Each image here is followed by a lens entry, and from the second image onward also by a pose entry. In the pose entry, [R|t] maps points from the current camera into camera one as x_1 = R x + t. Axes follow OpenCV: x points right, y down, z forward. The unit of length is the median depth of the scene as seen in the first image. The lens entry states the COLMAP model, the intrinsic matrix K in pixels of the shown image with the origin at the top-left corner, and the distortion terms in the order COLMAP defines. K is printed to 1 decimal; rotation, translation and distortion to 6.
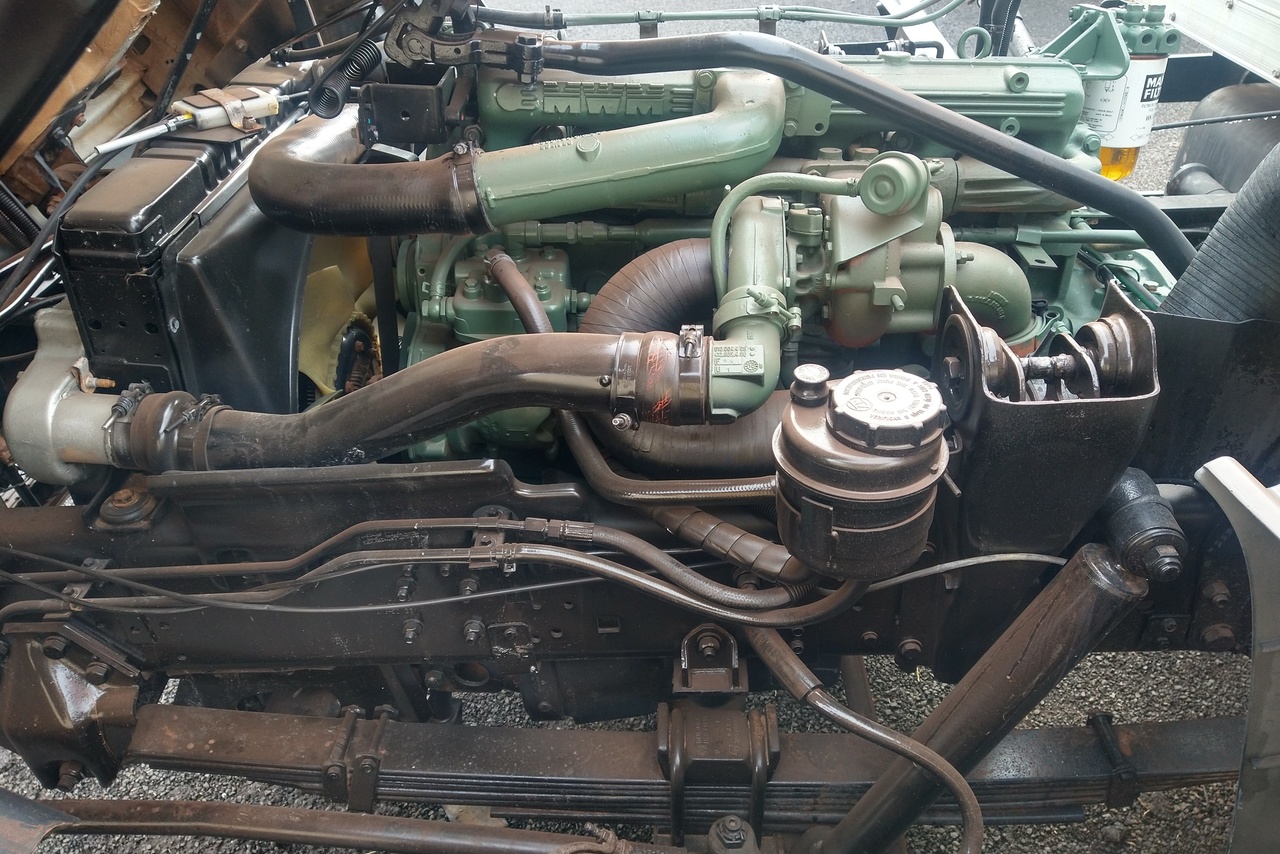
lens RADIAL K [[933.2, 0, 640.0], [0, 933.2, 427.0], [0, 0, 1]] dist [-0.004212, -0.004264]
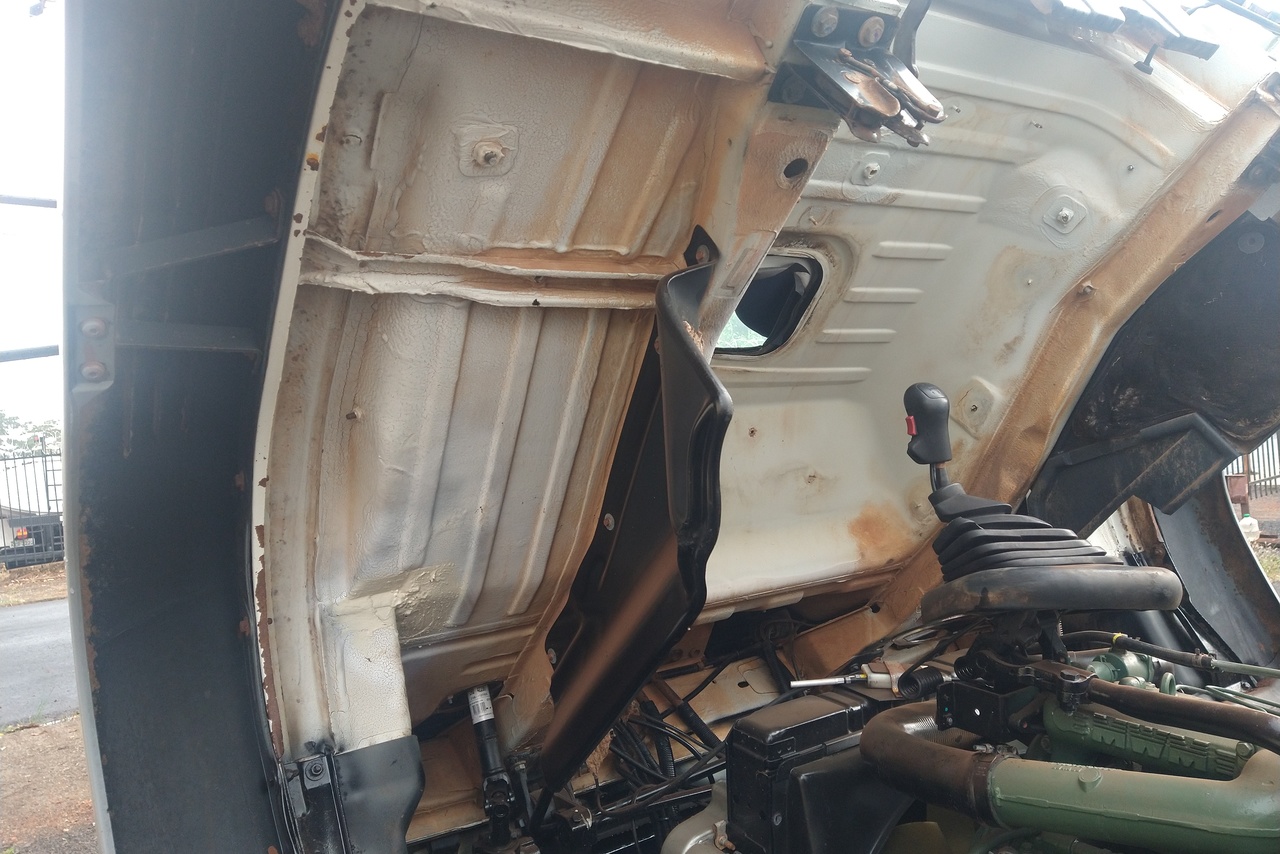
lens RADIAL K [[933.2, 0, 640.0], [0, 933.2, 427.0], [0, 0, 1]] dist [-0.004212, -0.004264]
pose [[0.605037, -0.006634, -0.796170, 0.458301], [-0.429538, 0.839245, -0.333414, -0.051818], [0.670393, 0.543713, 0.504924, -0.115257]]
